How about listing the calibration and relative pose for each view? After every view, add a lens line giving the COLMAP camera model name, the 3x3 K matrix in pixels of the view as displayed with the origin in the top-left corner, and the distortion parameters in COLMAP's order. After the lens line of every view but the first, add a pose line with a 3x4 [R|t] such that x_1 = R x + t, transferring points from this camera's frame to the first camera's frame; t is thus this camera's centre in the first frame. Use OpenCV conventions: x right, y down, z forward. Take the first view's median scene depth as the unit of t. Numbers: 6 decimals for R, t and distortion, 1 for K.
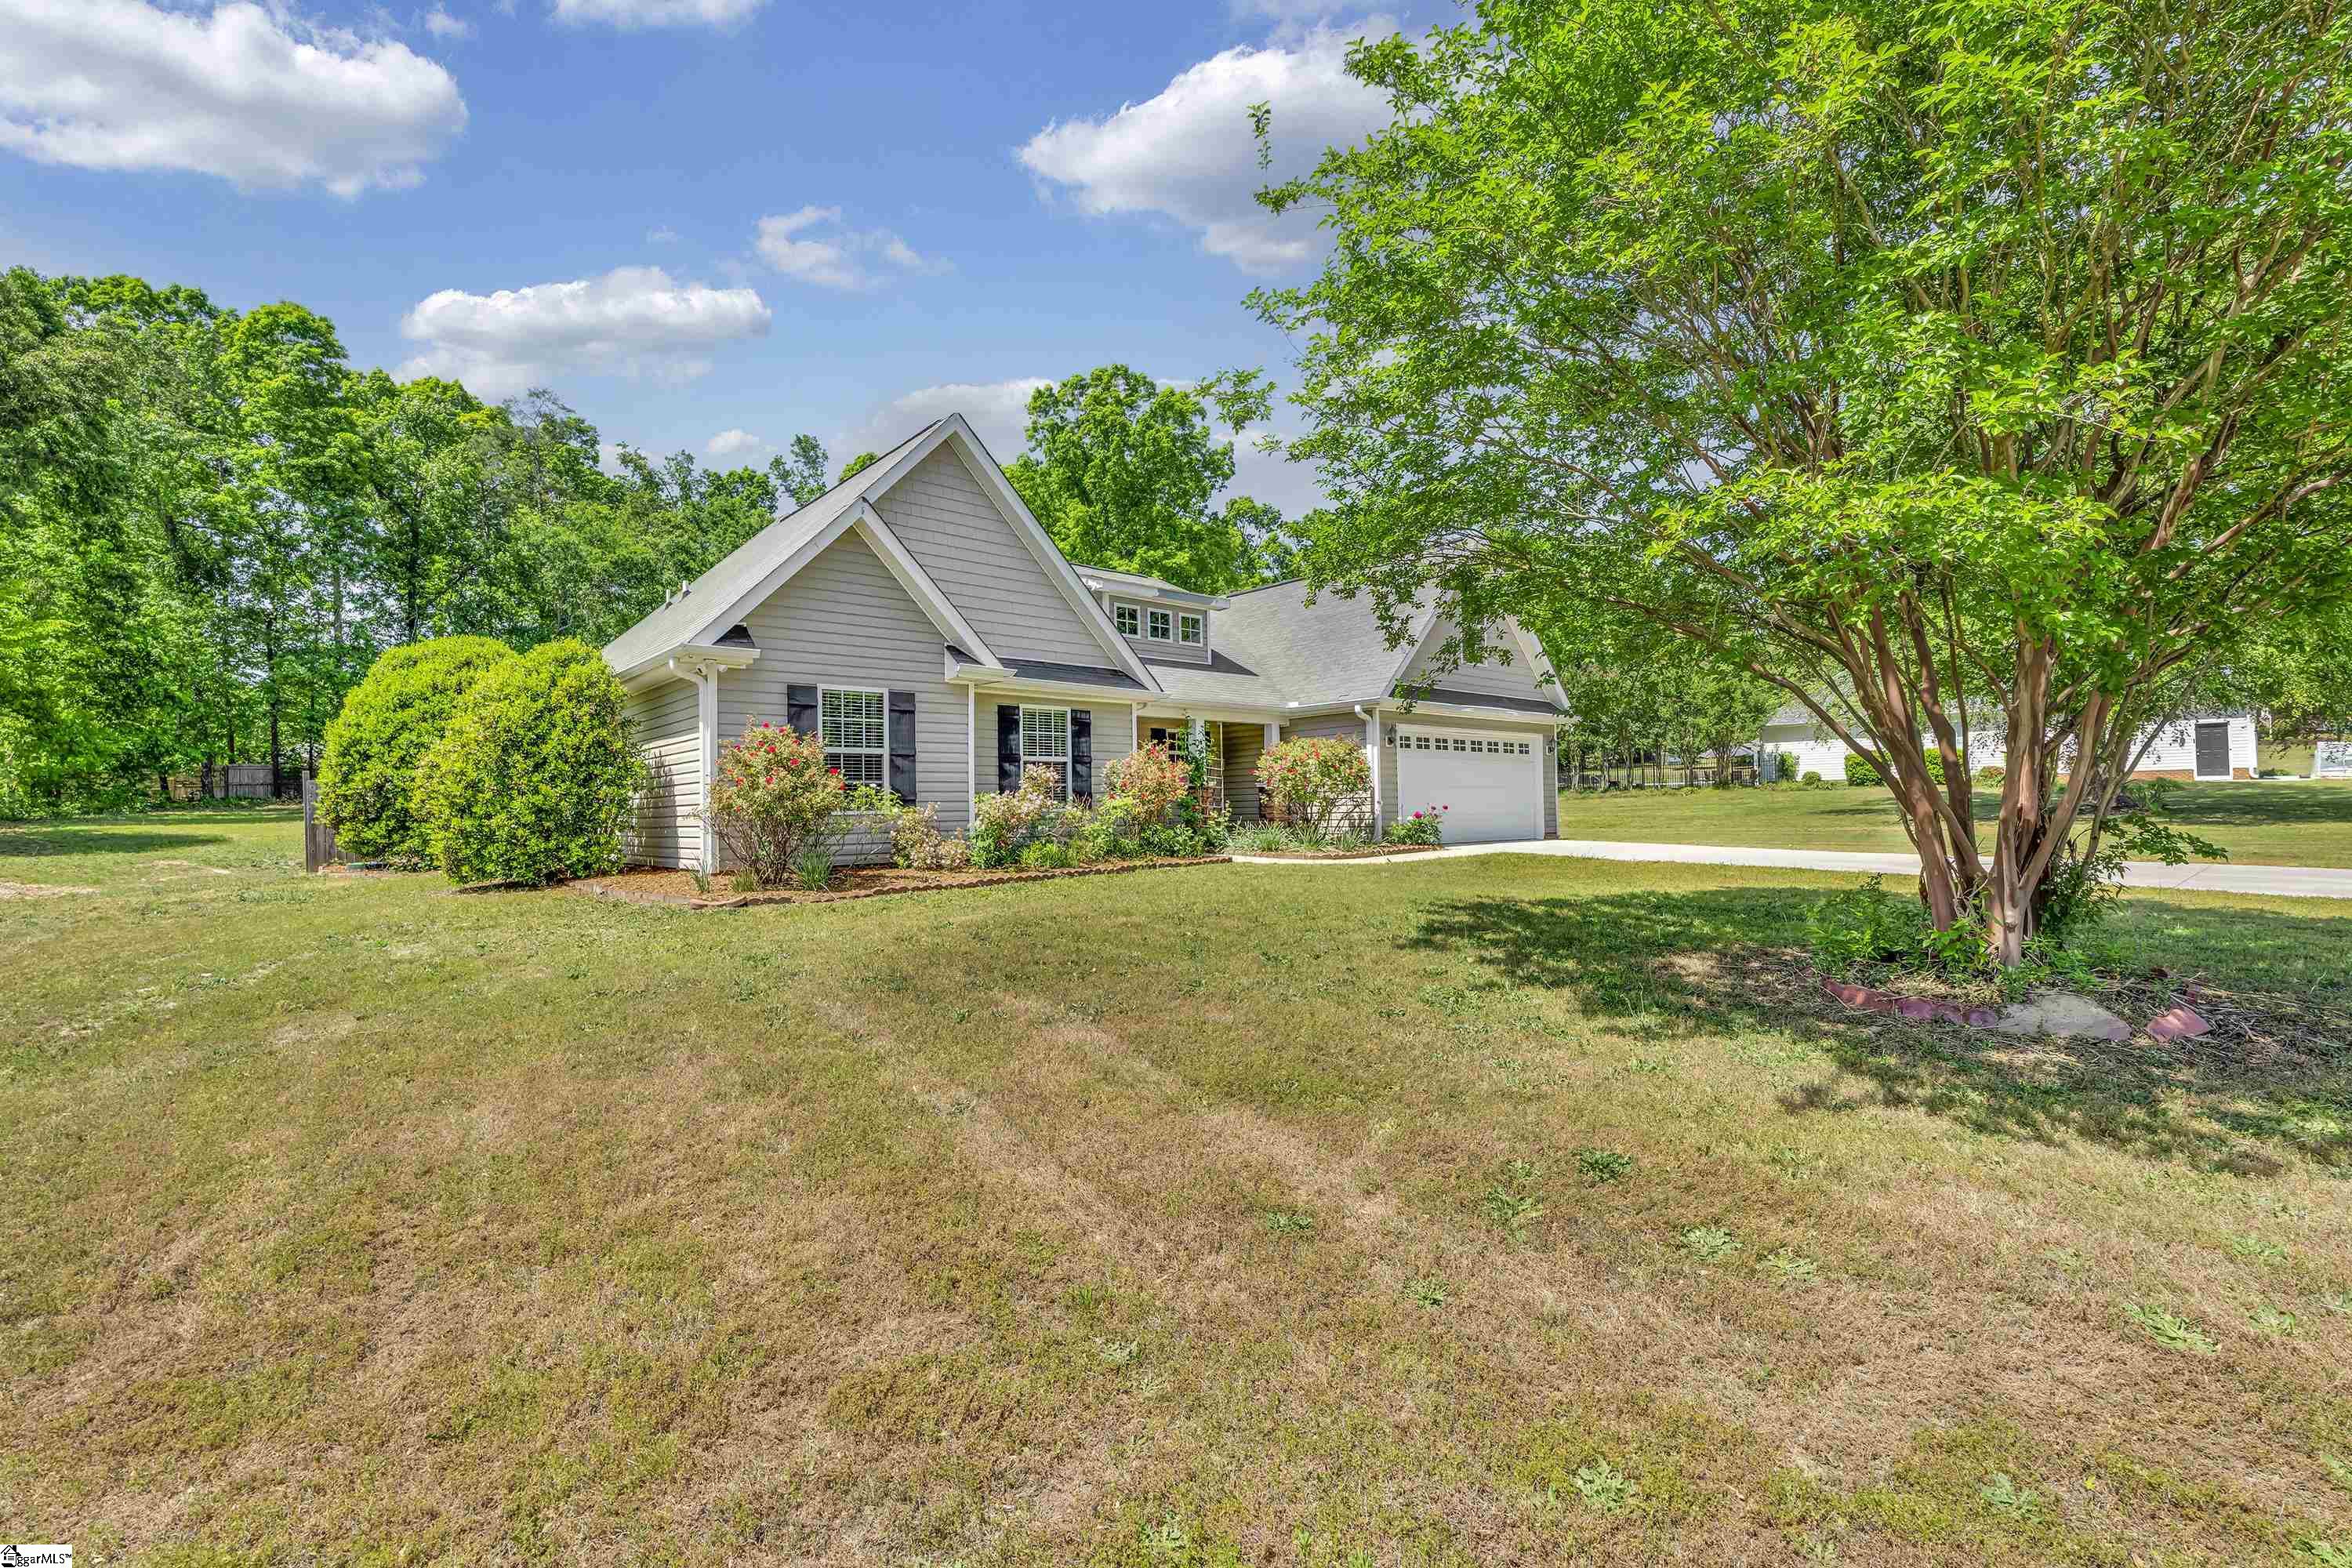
lens RADIAL K [[1009.5, 0, 1175.3], [0, 1009.5, 781.6], [0, 0, 1]] dist [-0.019696, 0.000258]
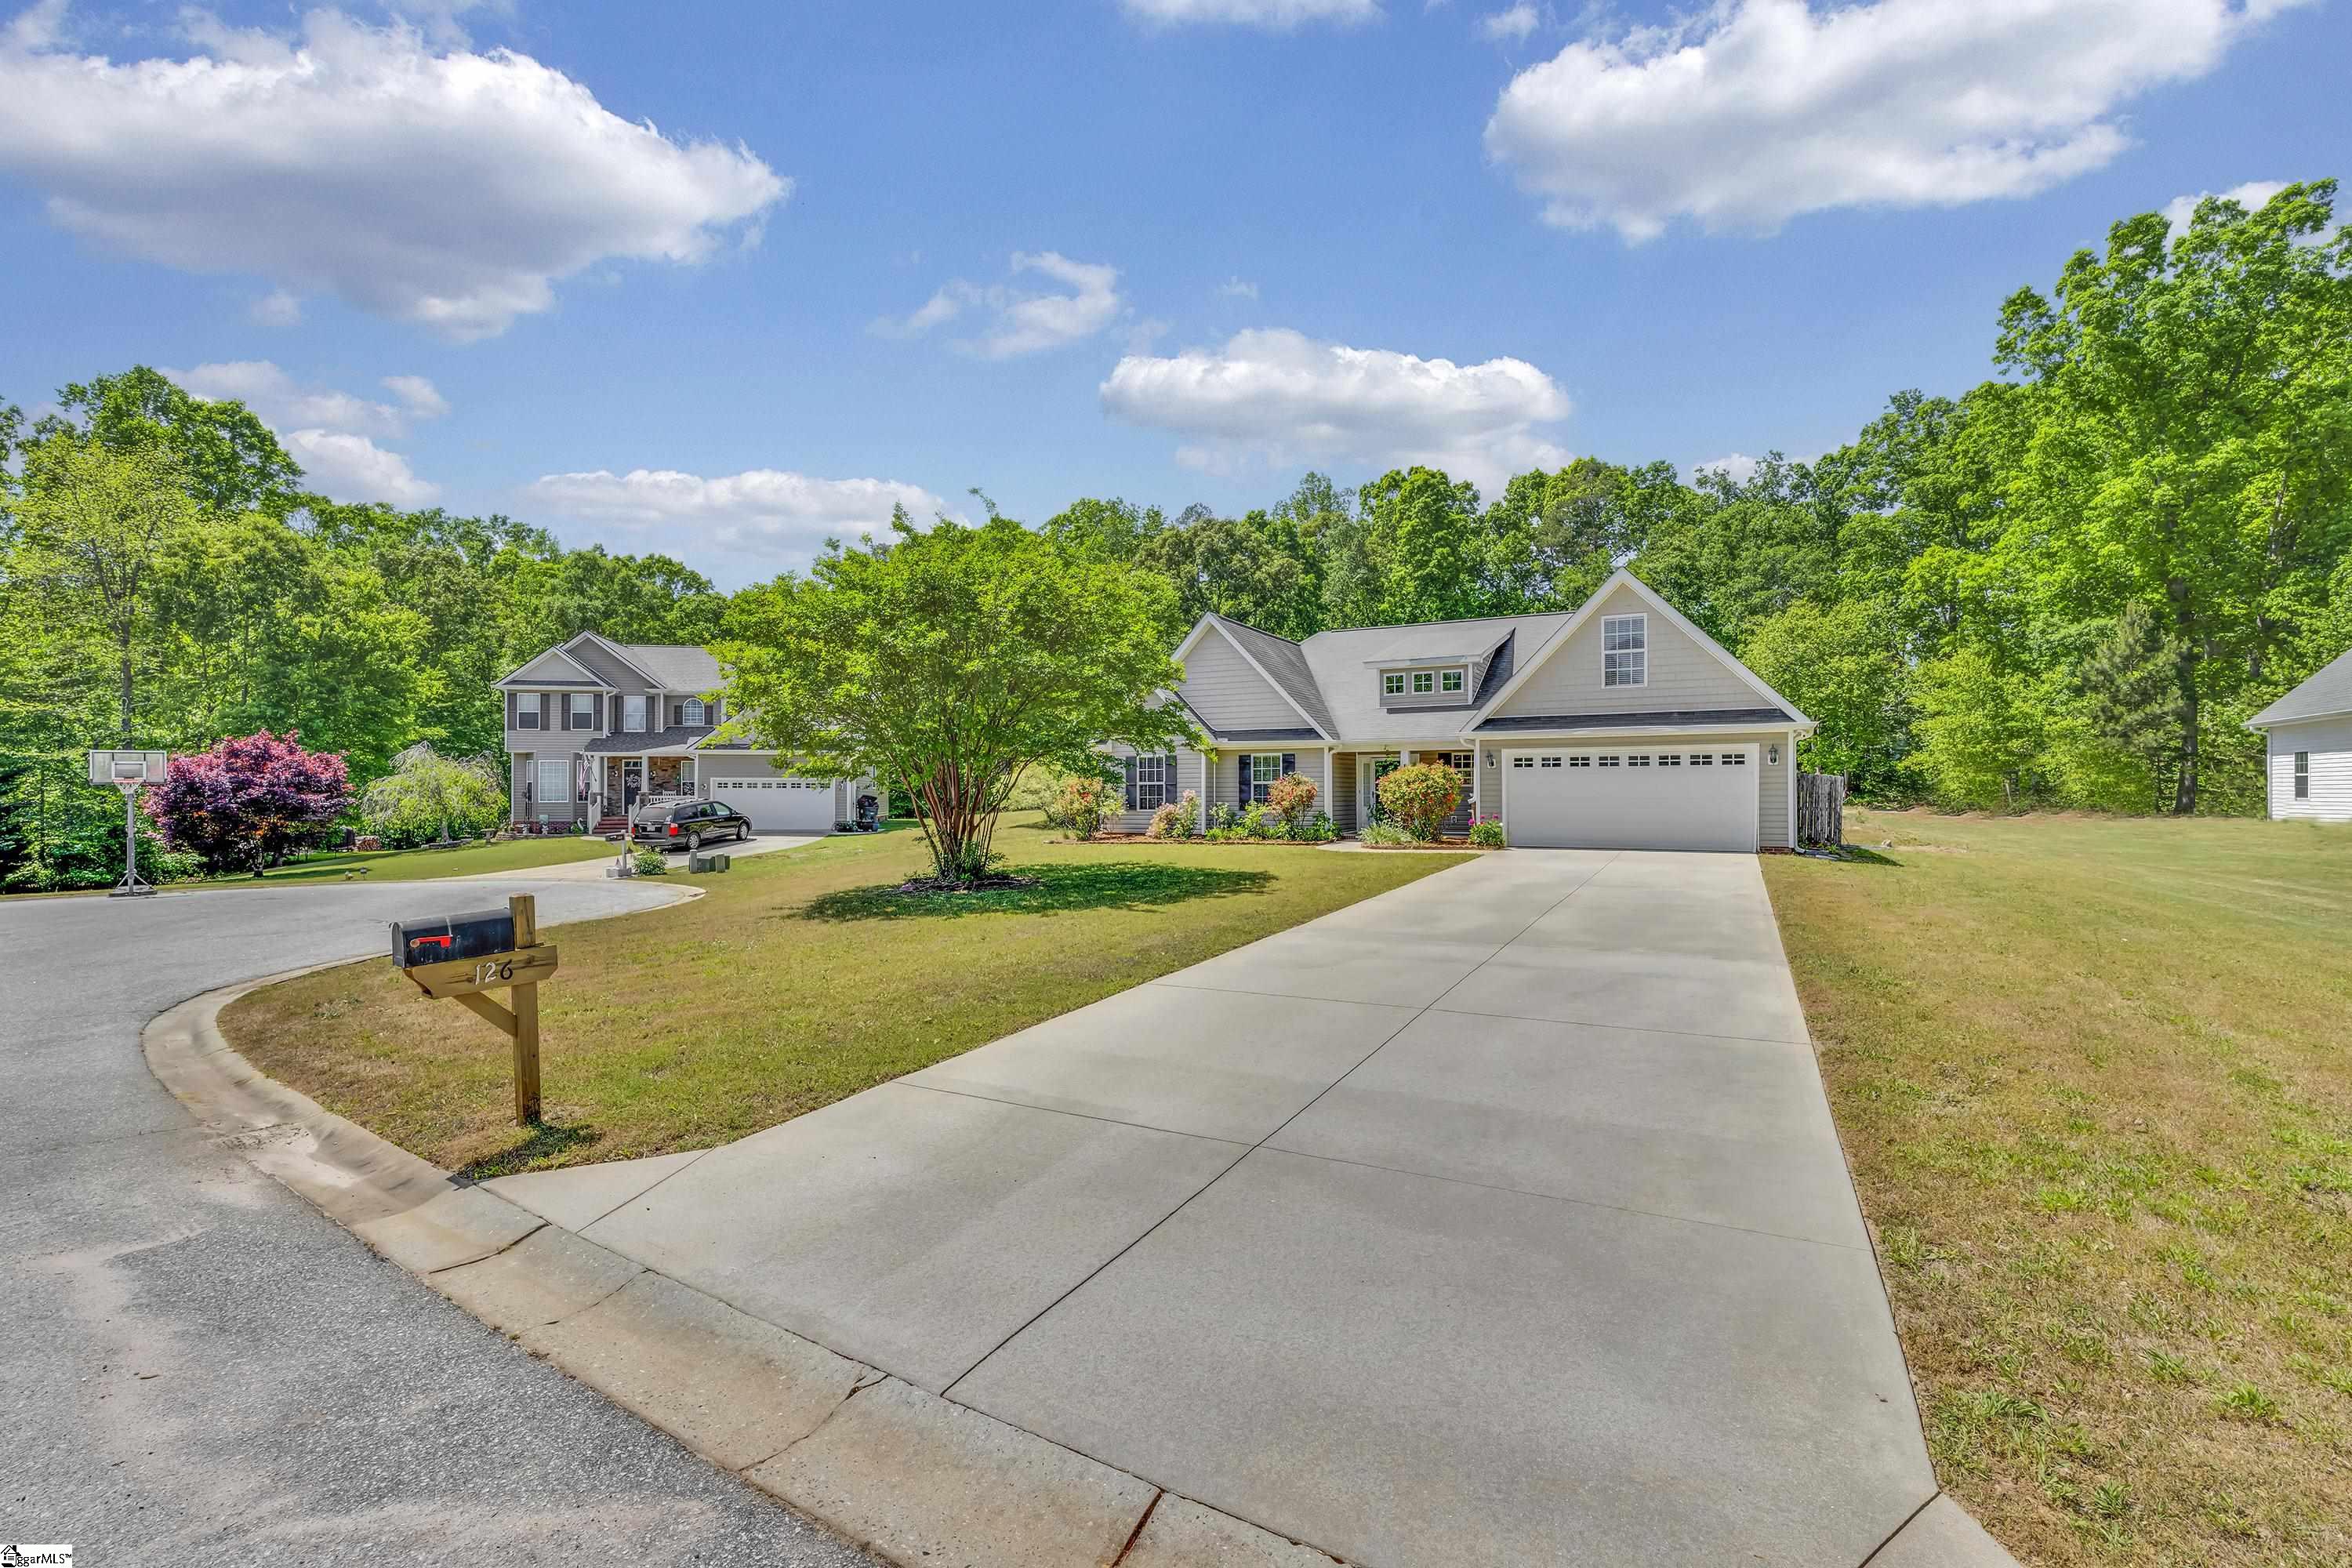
lens RADIAL K [[1009.5, 0, 1173.5], [0, 1009.5, 787.8], [0, 0, 1]] dist [-0.019696, 0.000258]
pose [[0.336271, 0.009413, -0.941718, 1.302436], [0.022900, 0.999573, 0.018169, -0.042808], [0.941487, -0.027675, 0.335912, 0.194360]]
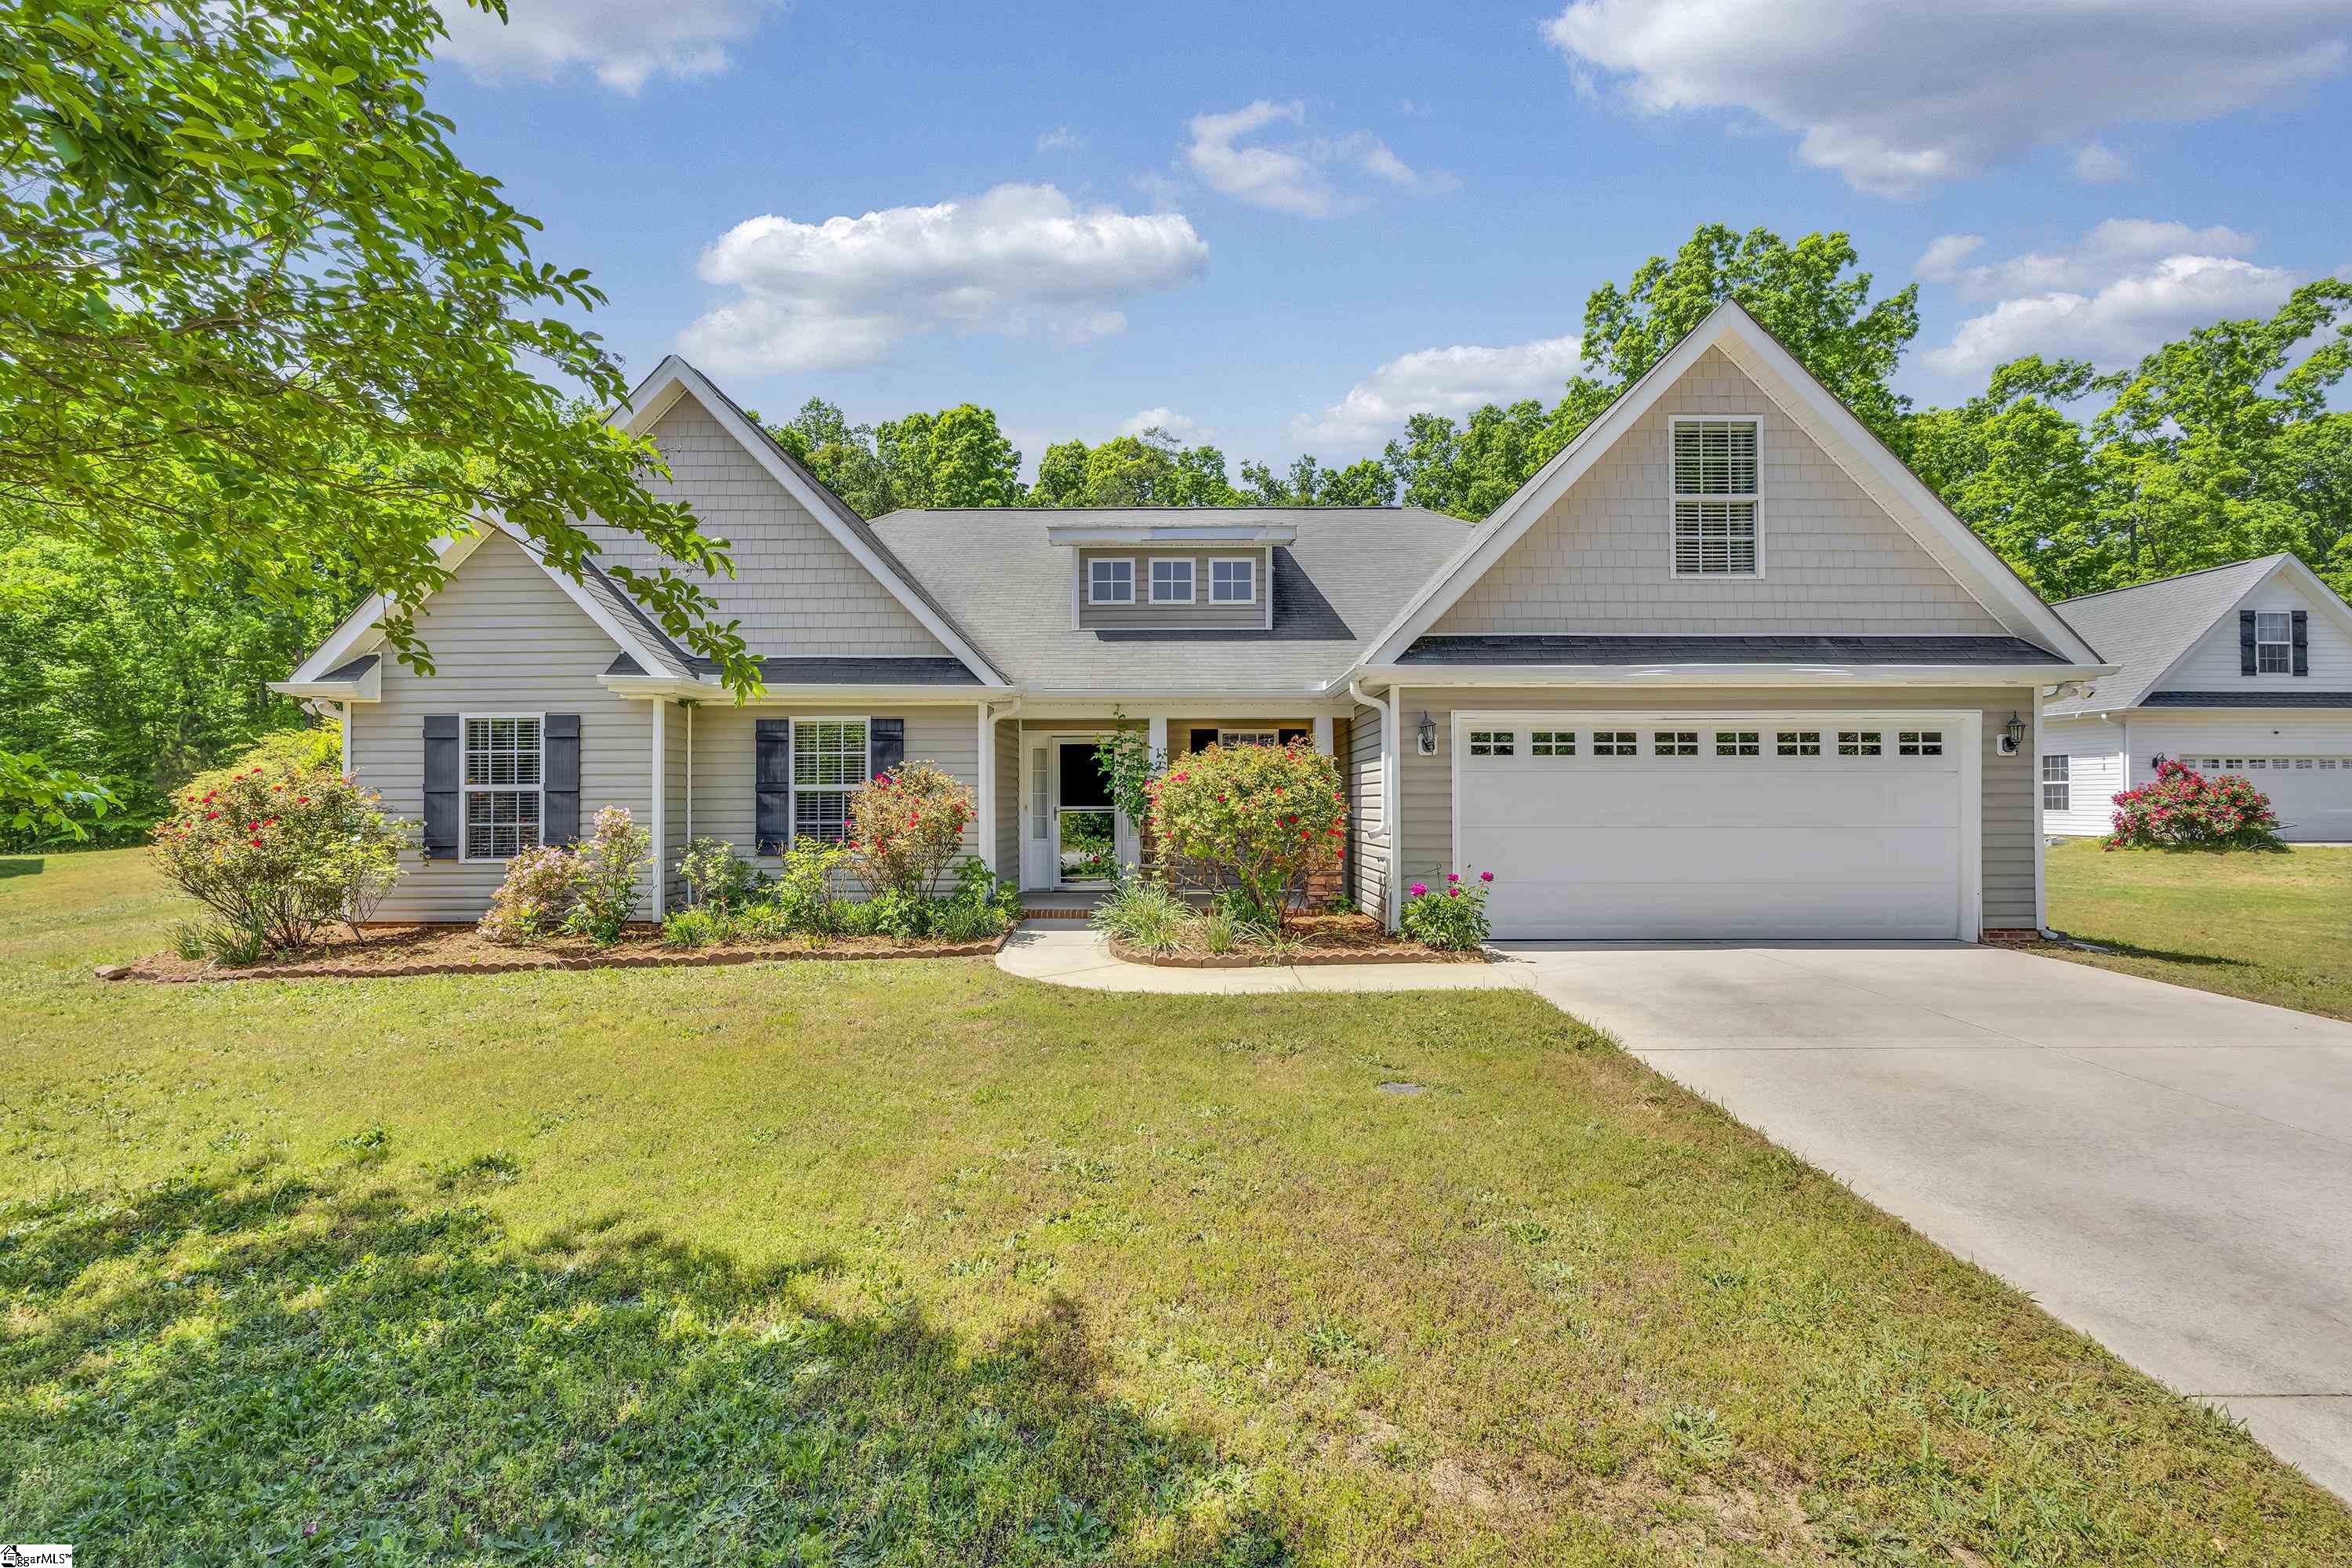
lens RADIAL K [[1009.5, 0, 1174.2], [0, 1009.5, 782.7], [0, 0, 1]] dist [-0.019696, 0.000258]
pose [[0.747688, 0.003898, -0.664039, 0.473929], [0.009228, 0.999825, 0.016260, -0.030676], [0.663986, -0.018285, 0.747521, 0.519889]]
